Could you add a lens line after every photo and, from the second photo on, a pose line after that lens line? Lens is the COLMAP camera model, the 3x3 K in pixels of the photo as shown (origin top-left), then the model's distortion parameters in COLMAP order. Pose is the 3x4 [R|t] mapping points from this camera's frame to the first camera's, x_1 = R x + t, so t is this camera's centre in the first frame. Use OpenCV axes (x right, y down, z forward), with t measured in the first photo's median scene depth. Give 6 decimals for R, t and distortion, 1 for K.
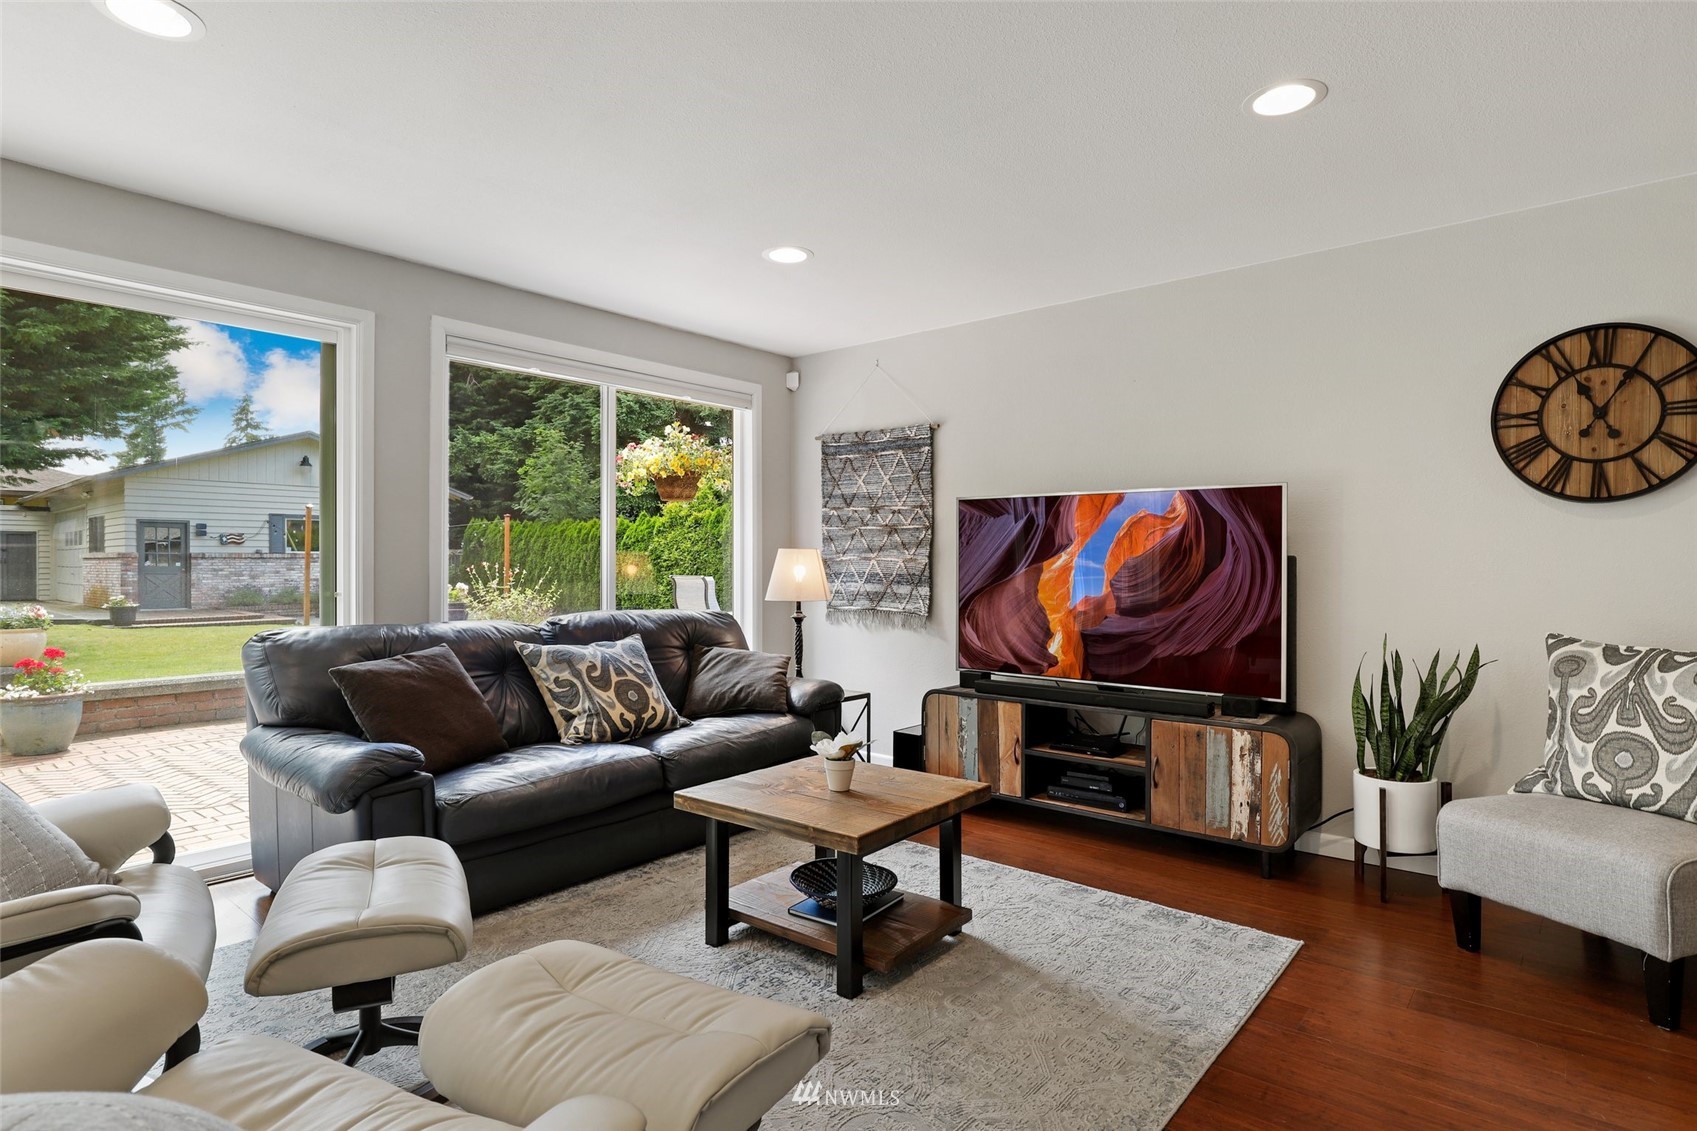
lens RADIAL K [[925.8, 0, 843.3], [0, 925.8, 564.5], [0, 0, 1]] dist [0.006286, 0.000268]
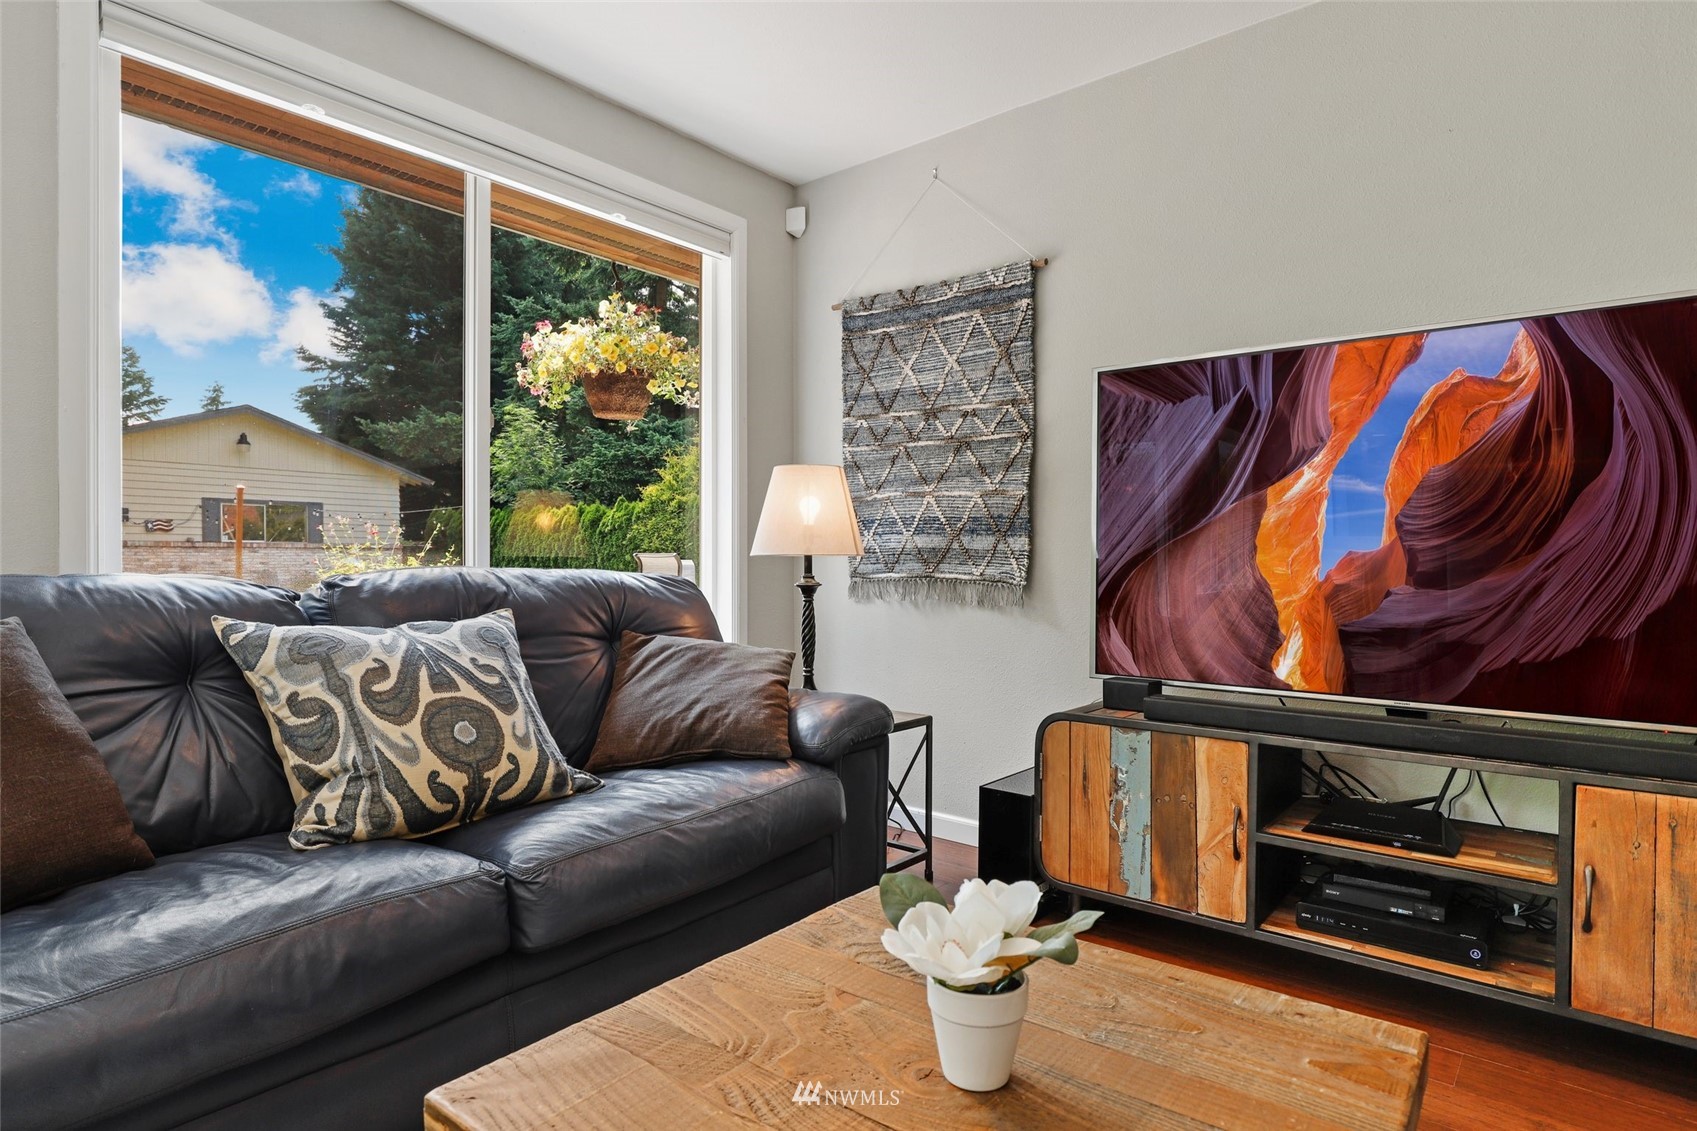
lens RADIAL K [[947.1, 0, 849.7], [0, 947.1, 570.7], [0, 0, 1]] dist [-0.001685, 0.001368]
pose [[0.999922, 0.001978, 0.012364, -0.033253], [-0.002055, 0.999978, 0.006238, 0.049351], [-0.012351, -0.006263, 0.999904, 0.455279]]
